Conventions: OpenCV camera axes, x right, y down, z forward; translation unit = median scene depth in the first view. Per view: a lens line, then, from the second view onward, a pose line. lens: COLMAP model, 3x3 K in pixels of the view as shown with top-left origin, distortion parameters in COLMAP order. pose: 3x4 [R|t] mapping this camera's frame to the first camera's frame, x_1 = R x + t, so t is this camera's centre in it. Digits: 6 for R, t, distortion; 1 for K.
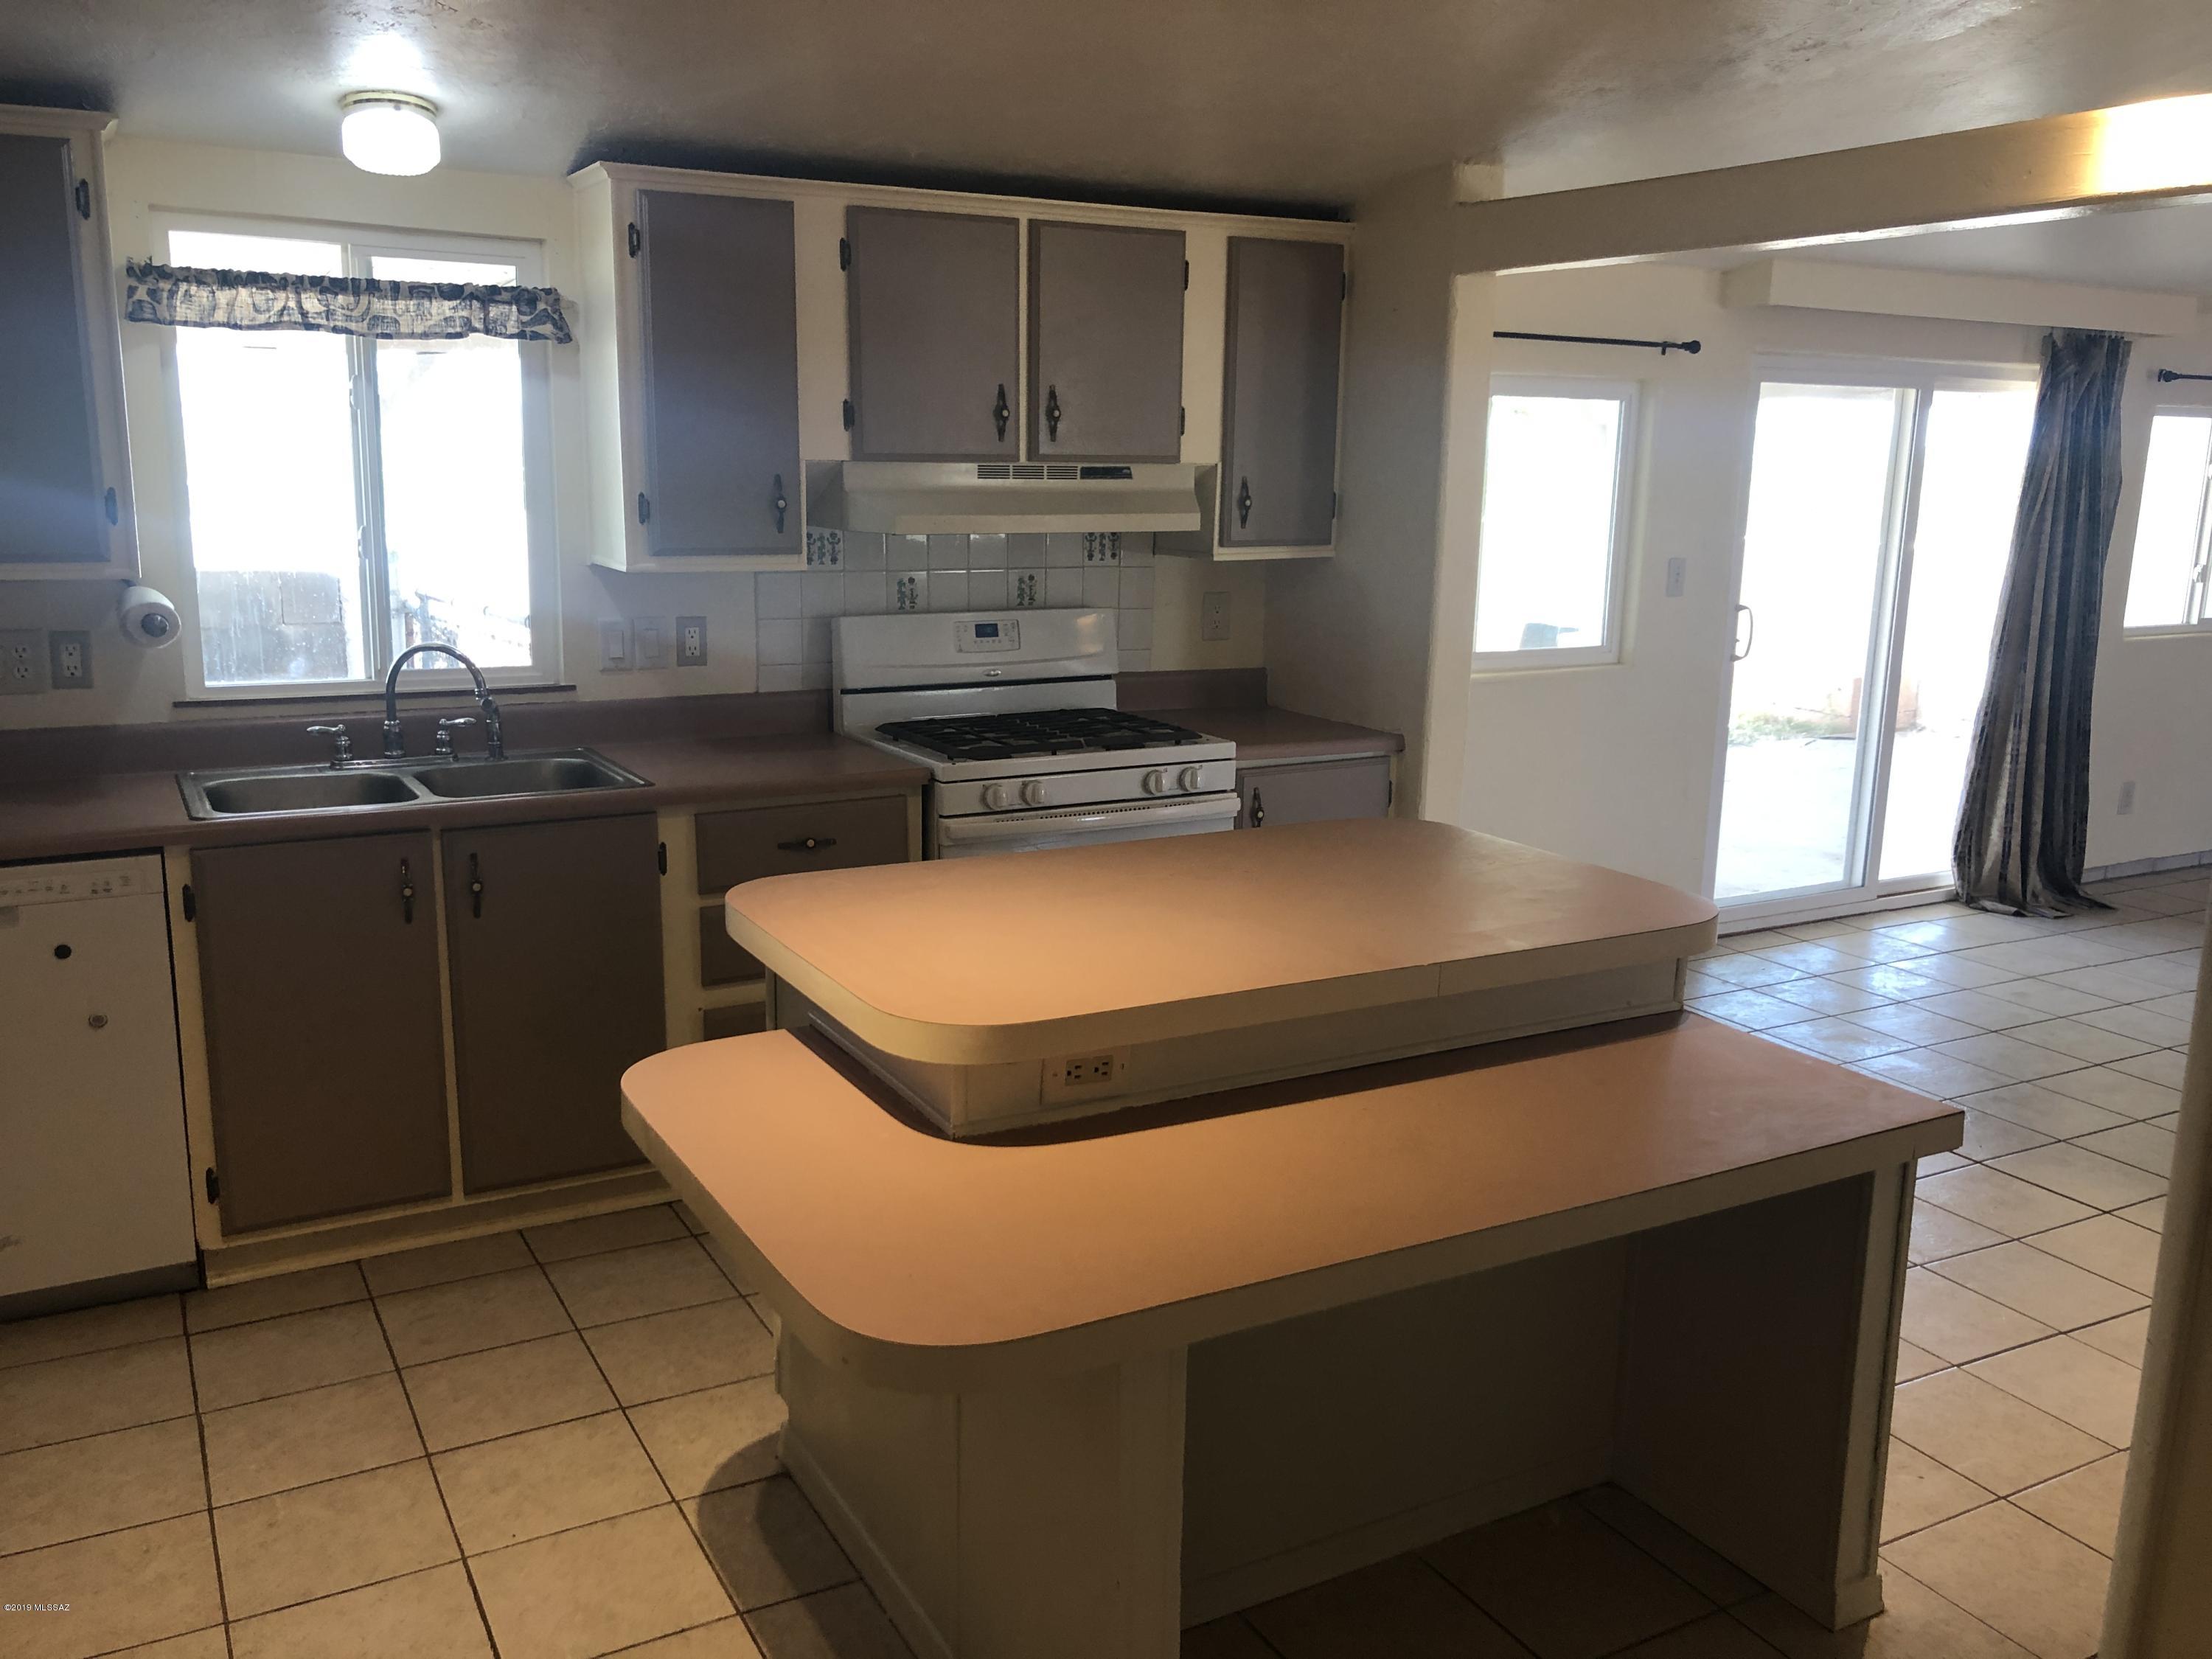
lens RADIAL K [[1819.6, 0, 1107.6], [0, 1819.6, 830.5], [0, 0, 1]] dist [0.027544, -0.014012]
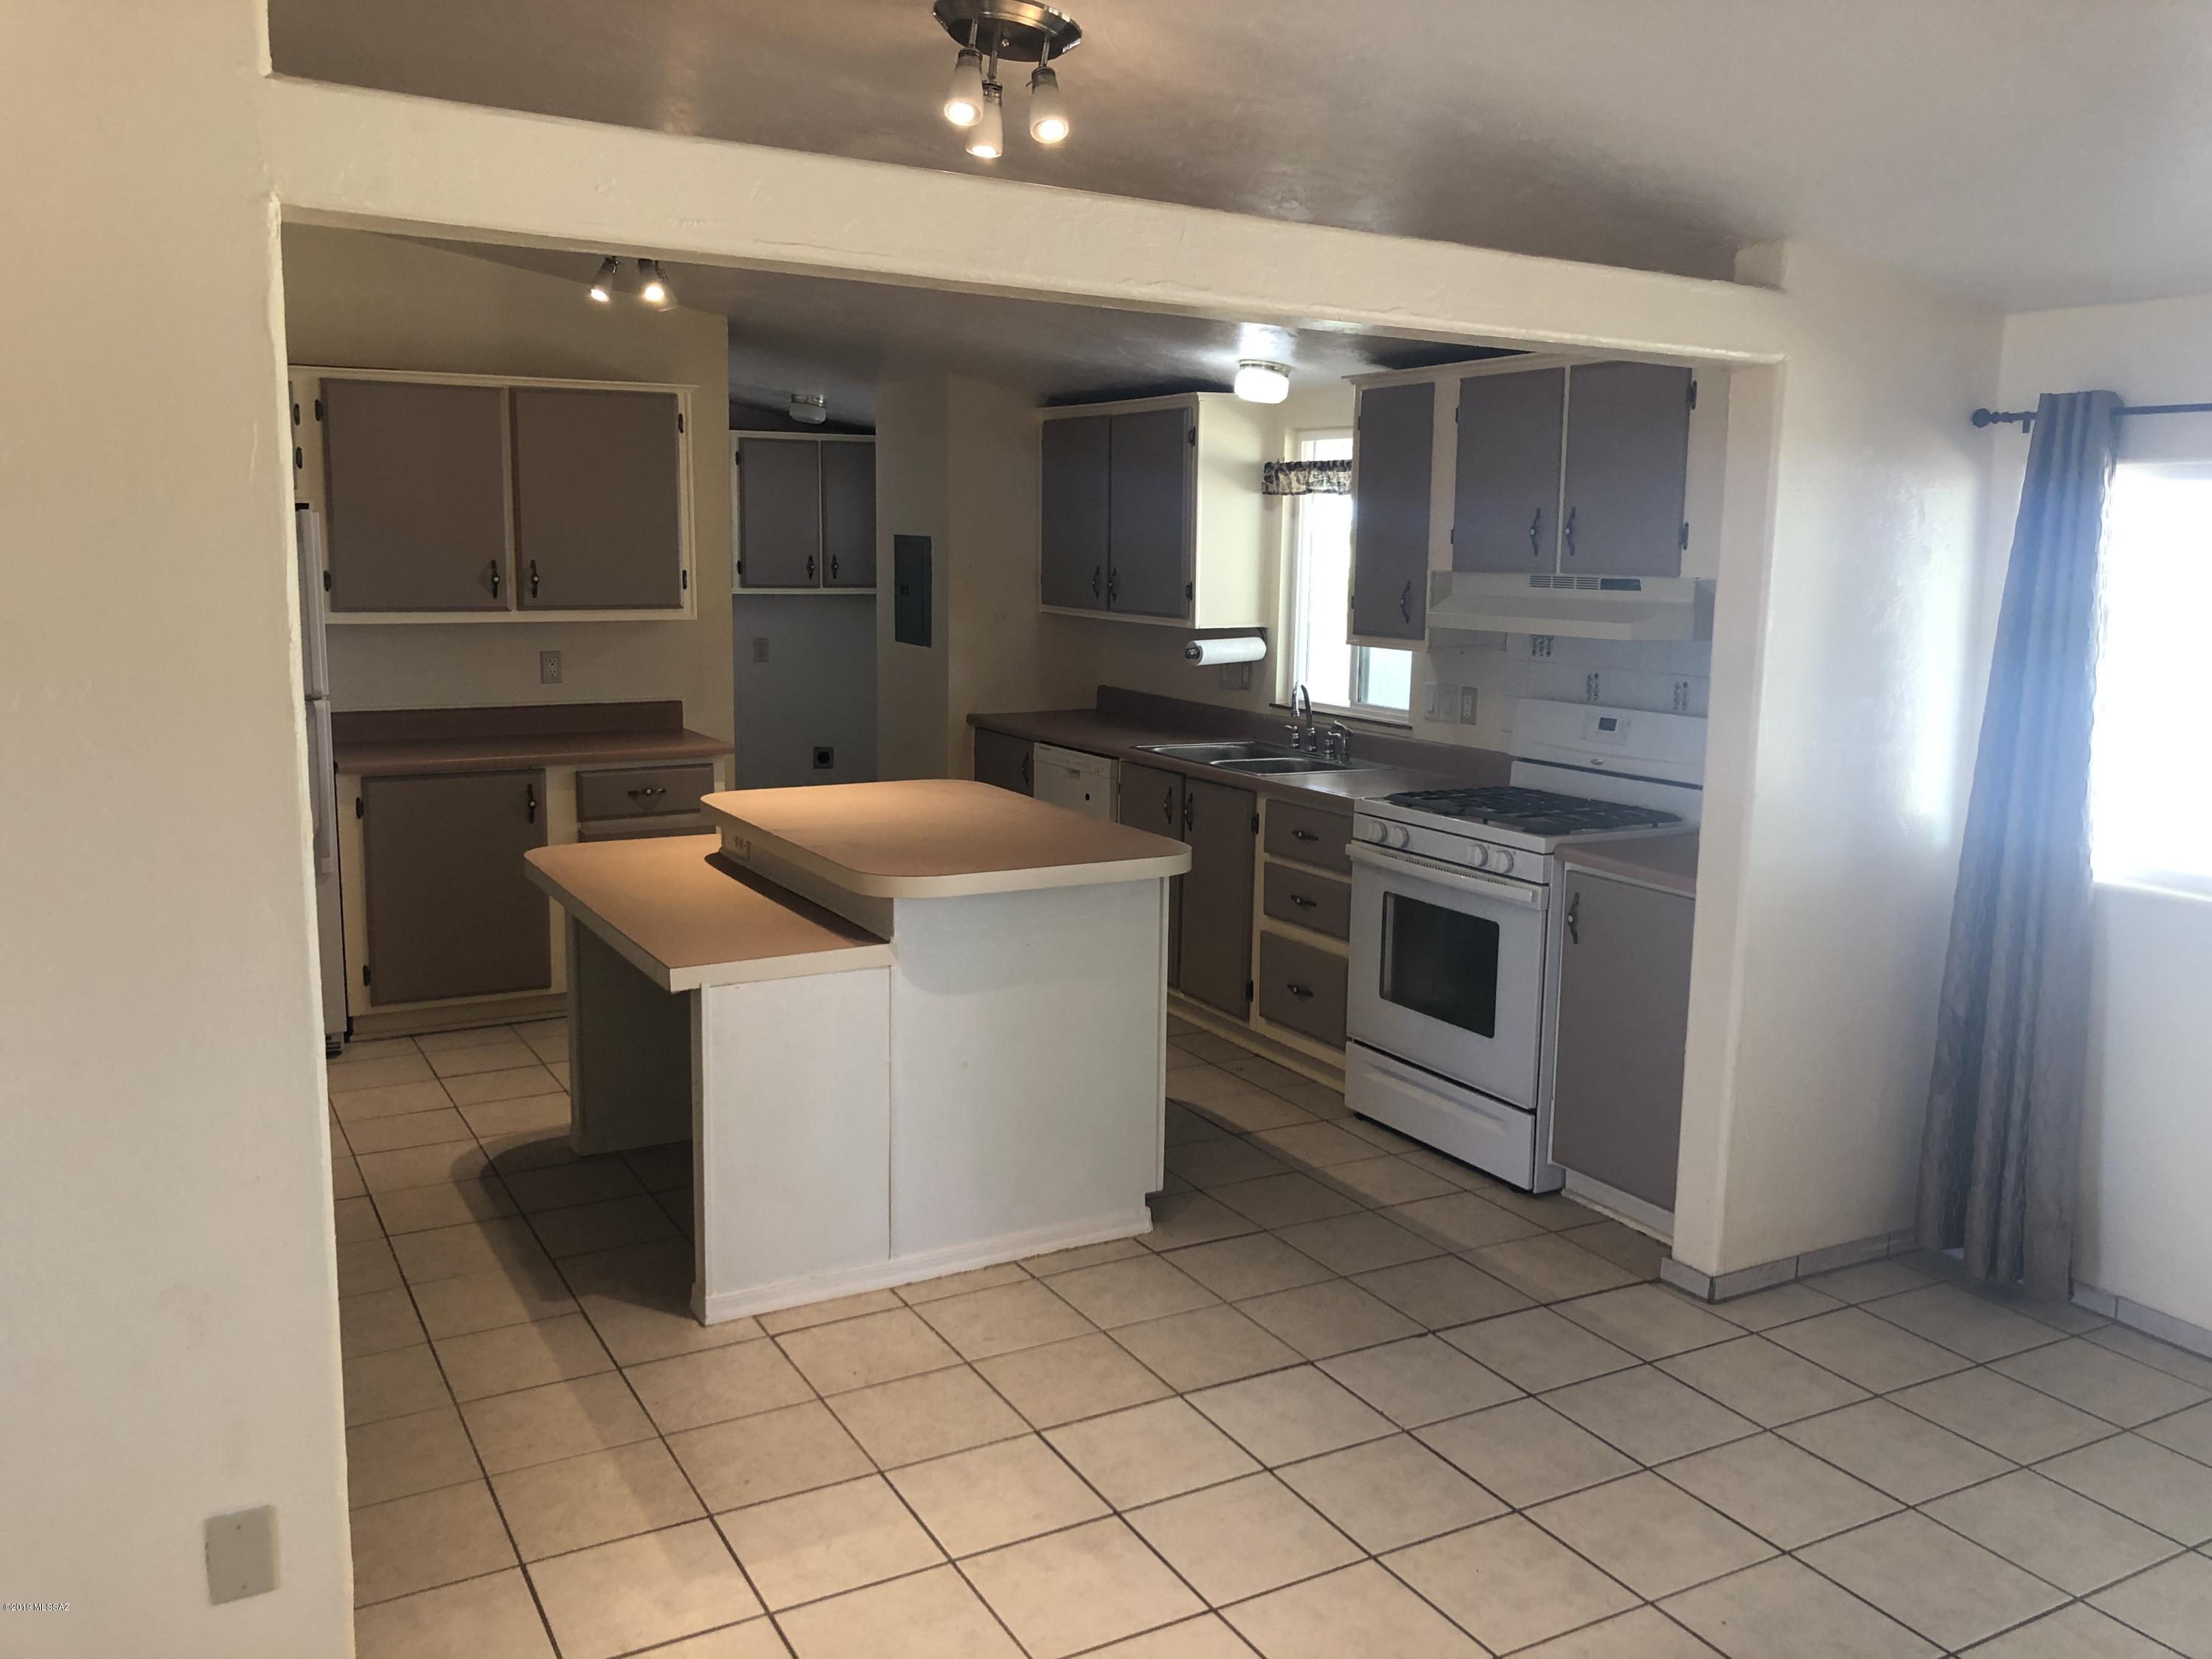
lens RADIAL K [[1819.6, 0, 1109.1], [0, 1819.6, 825.4], [0, 0, 1]] dist [0.027544, -0.014012]
pose [[-0.007356, 0.139839, -0.990147, 1.120282], [-0.221259, 0.965403, 0.137988, -0.146256], [0.975187, 0.220094, 0.023839, 0.737975]]
